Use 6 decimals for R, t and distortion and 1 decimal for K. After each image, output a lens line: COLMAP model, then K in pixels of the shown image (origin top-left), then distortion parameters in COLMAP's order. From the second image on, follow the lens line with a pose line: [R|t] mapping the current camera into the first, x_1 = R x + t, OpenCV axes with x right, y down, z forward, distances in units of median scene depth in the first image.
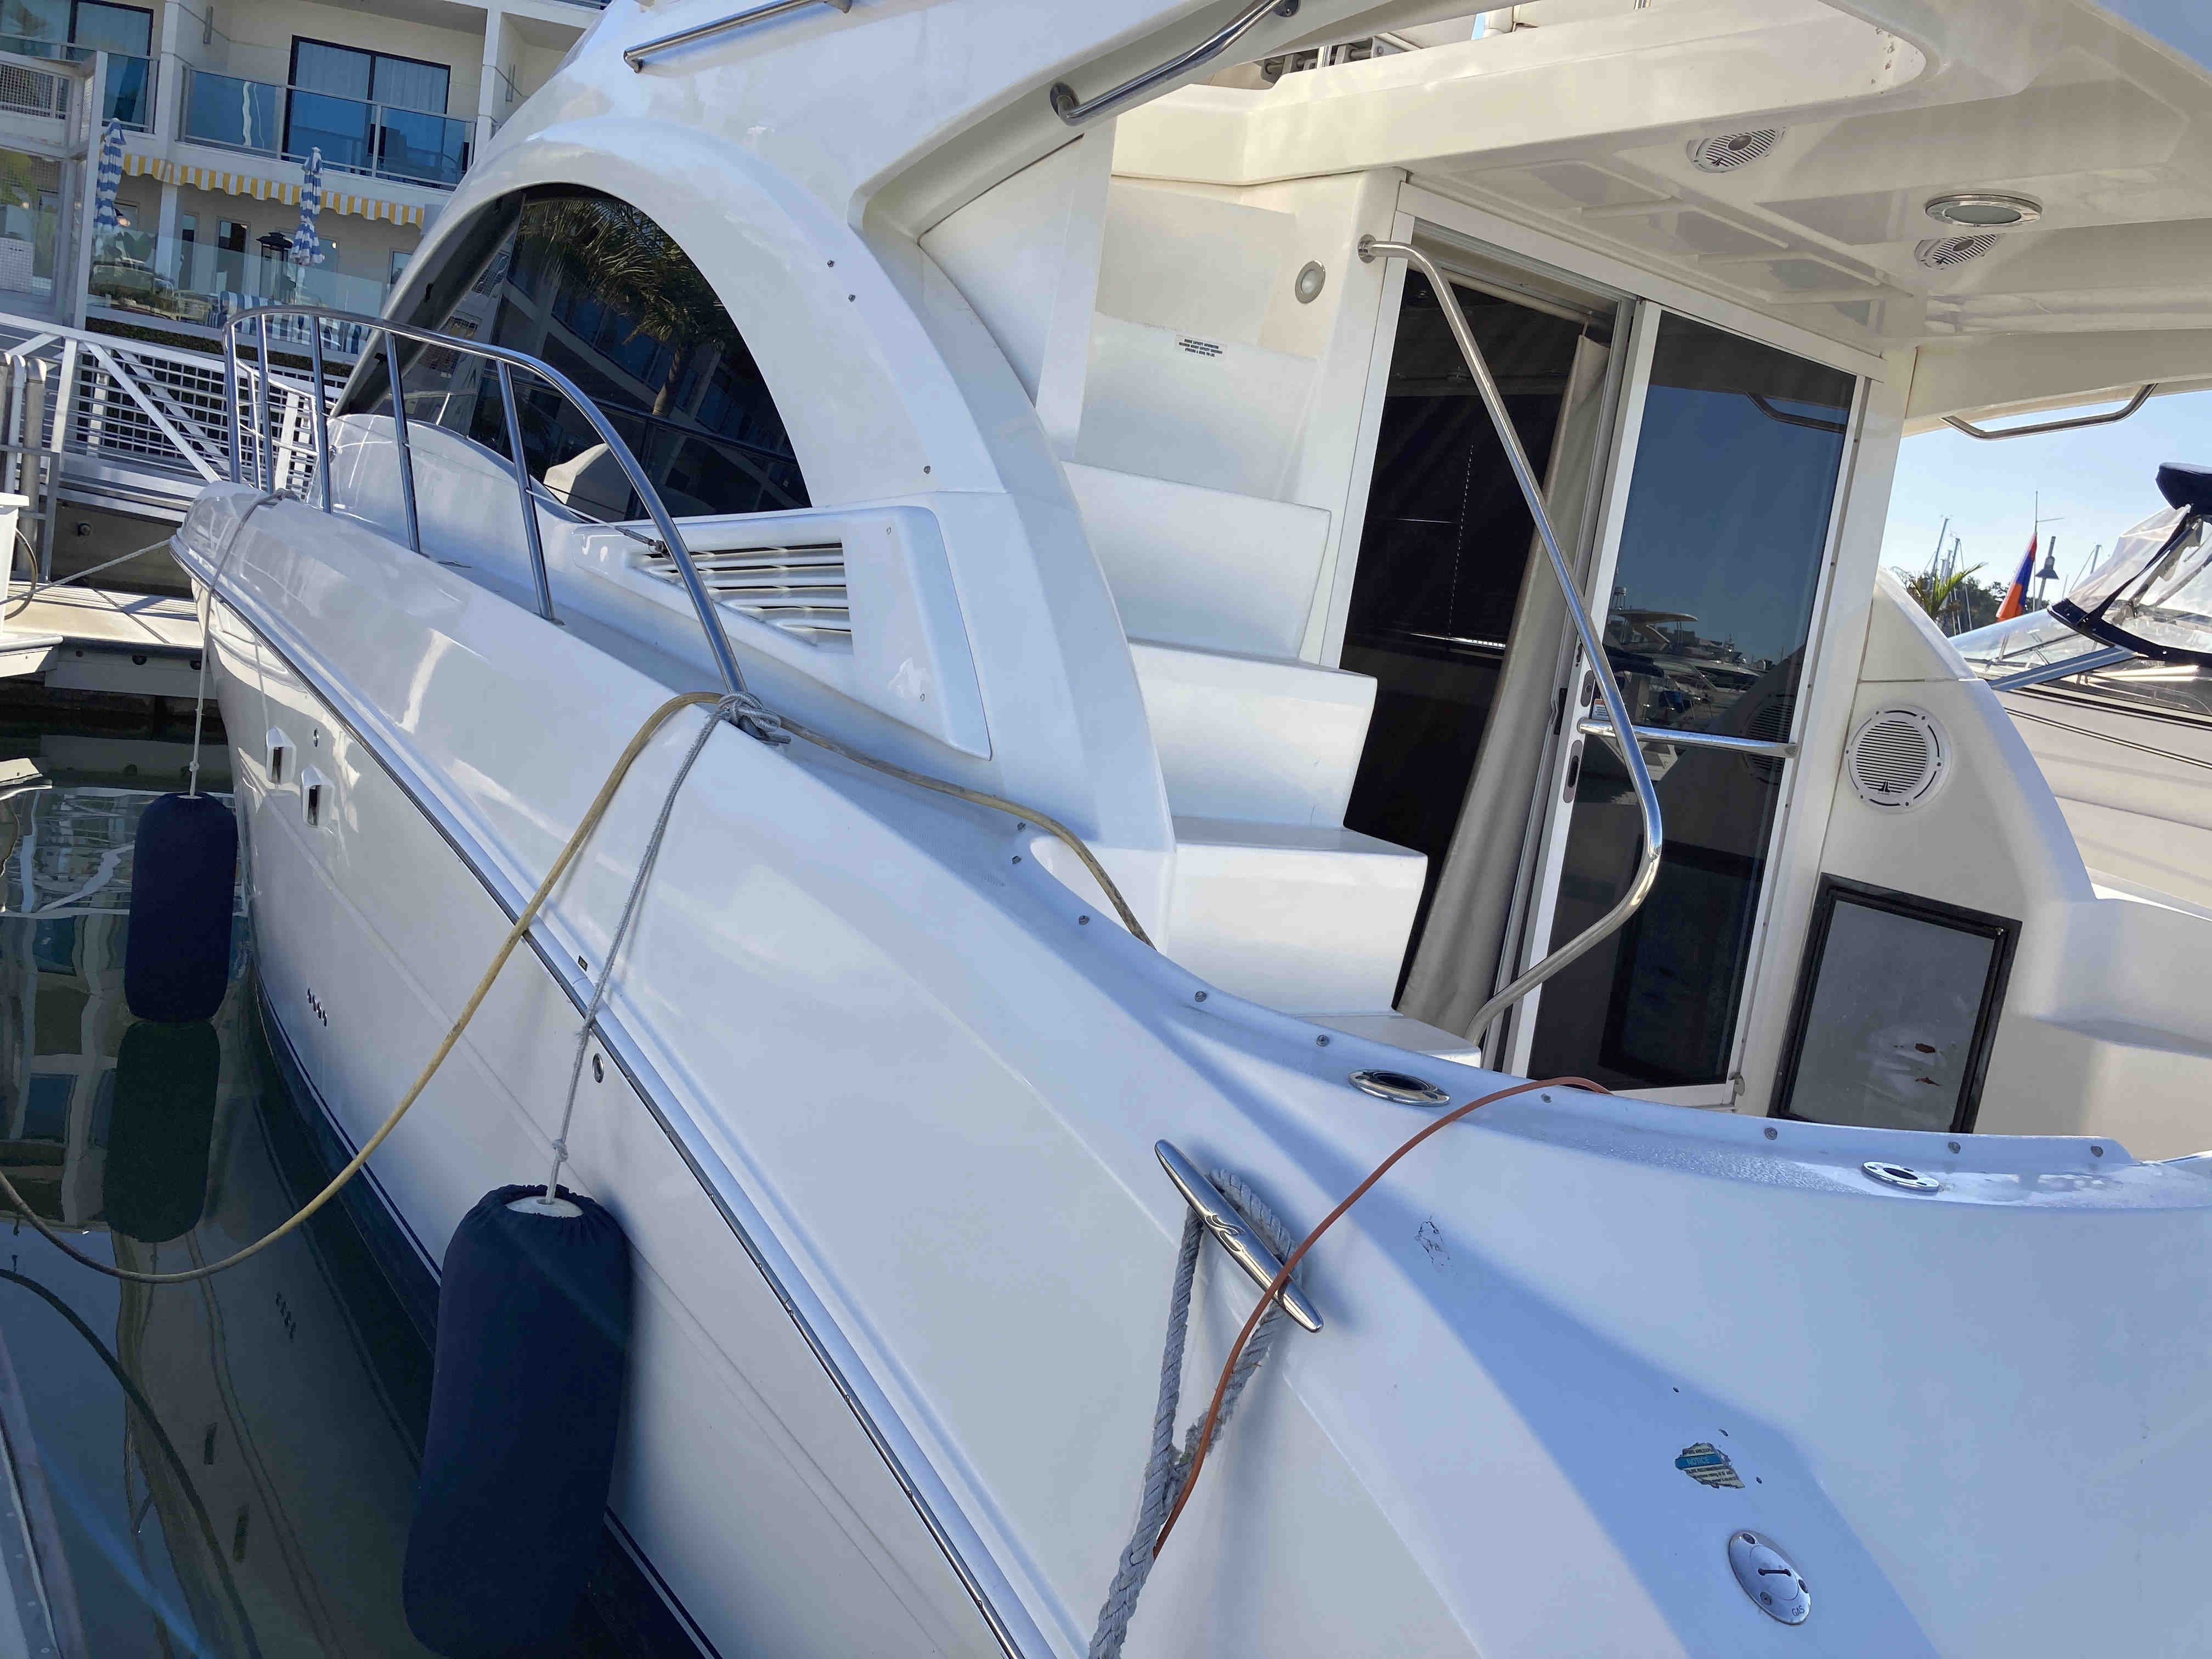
lens RADIAL K [[1792.8, 0, 1076.7], [0, 1792.8, 839.6], [0, 0, 1]] dist [0.010443, -0.059981]
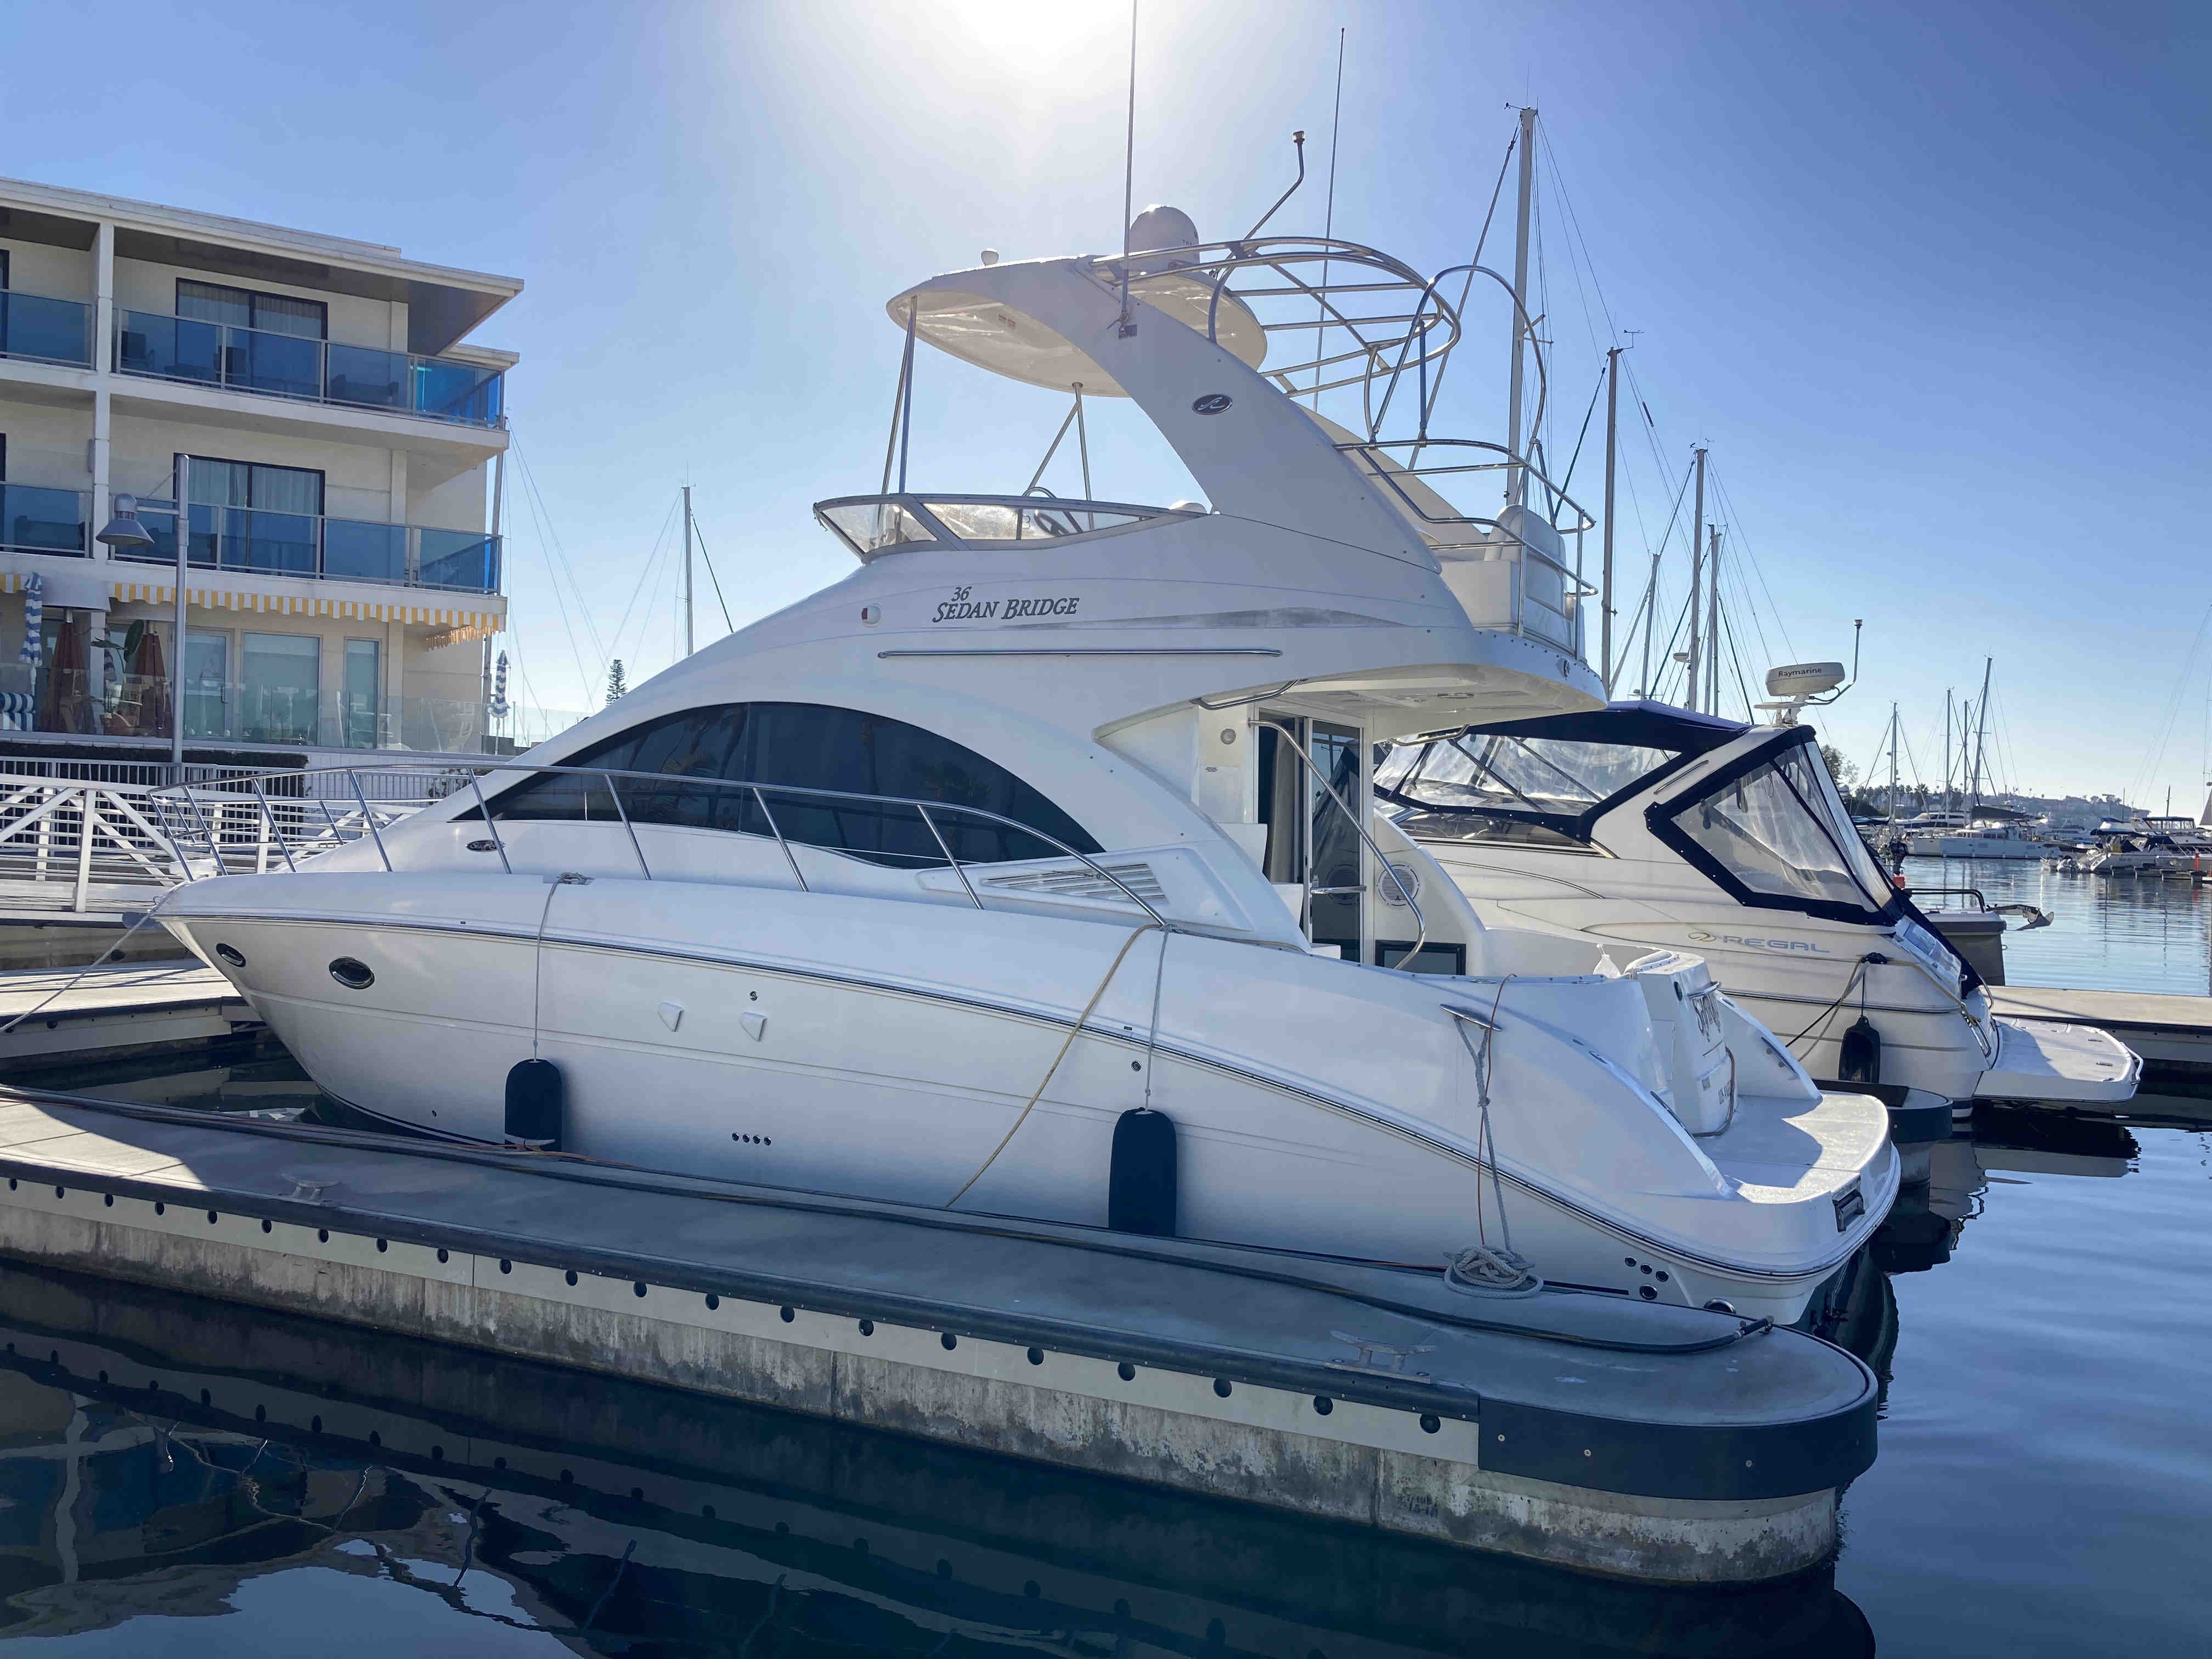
lens RADIAL K [[1792.8, 0, 1076.7], [0, 1792.8, 839.6], [0, 0, 1]] dist [0.010443, -0.059981]
pose [[0.892681, -0.116103, 0.435477, -1.053510], [0.149469, 0.987830, -0.043029, -0.073476], [-0.425182, 0.103502, 0.899171, -1.061639]]
